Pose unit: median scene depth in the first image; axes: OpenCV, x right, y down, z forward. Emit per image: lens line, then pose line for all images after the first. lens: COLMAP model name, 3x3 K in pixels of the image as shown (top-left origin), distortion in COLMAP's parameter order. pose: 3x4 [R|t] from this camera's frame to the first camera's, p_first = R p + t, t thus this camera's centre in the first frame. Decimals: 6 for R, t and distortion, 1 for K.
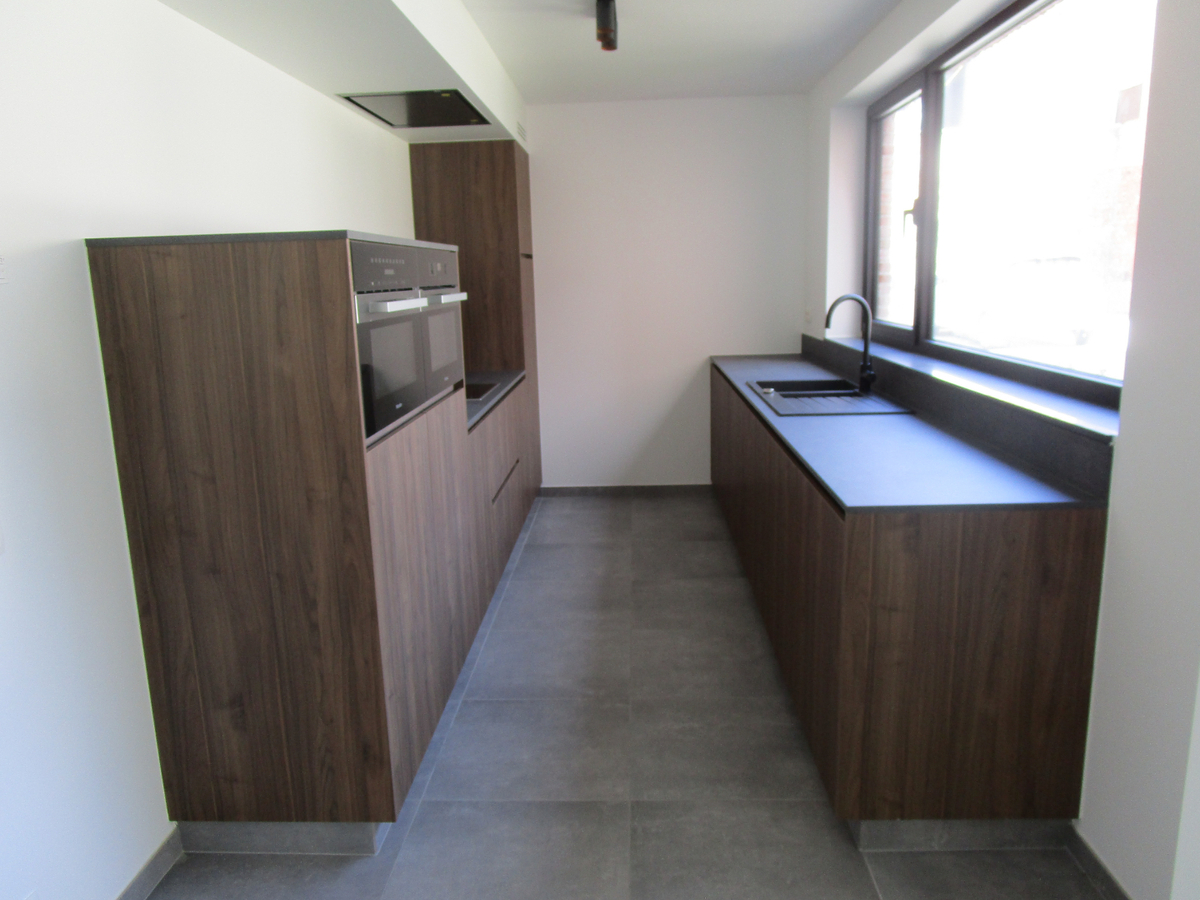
lens RADIAL K [[864.3, 0, 600.0], [0, 864.3, 450.0], [0, 0, 1]] dist [-0.013699, 0.005665]
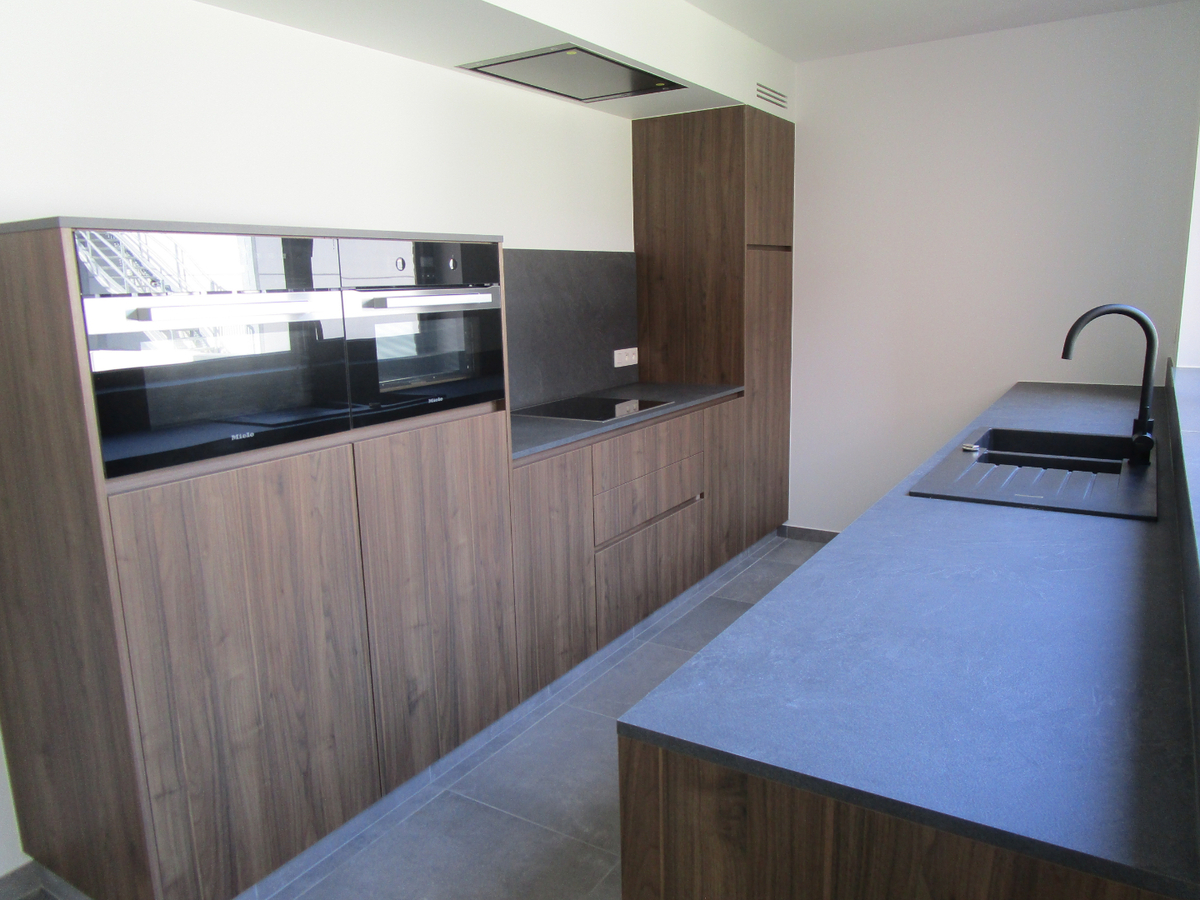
lens RADIAL K [[864.3, 0, 600.0], [0, 864.3, 450.0], [0, 0, 1]] dist [-0.013699, 0.005665]
pose [[0.866325, 0.104730, -0.488378, 0.289469], [-0.101758, 0.994271, 0.032710, -0.063351], [0.489006, 0.021359, 0.872019, 0.302599]]
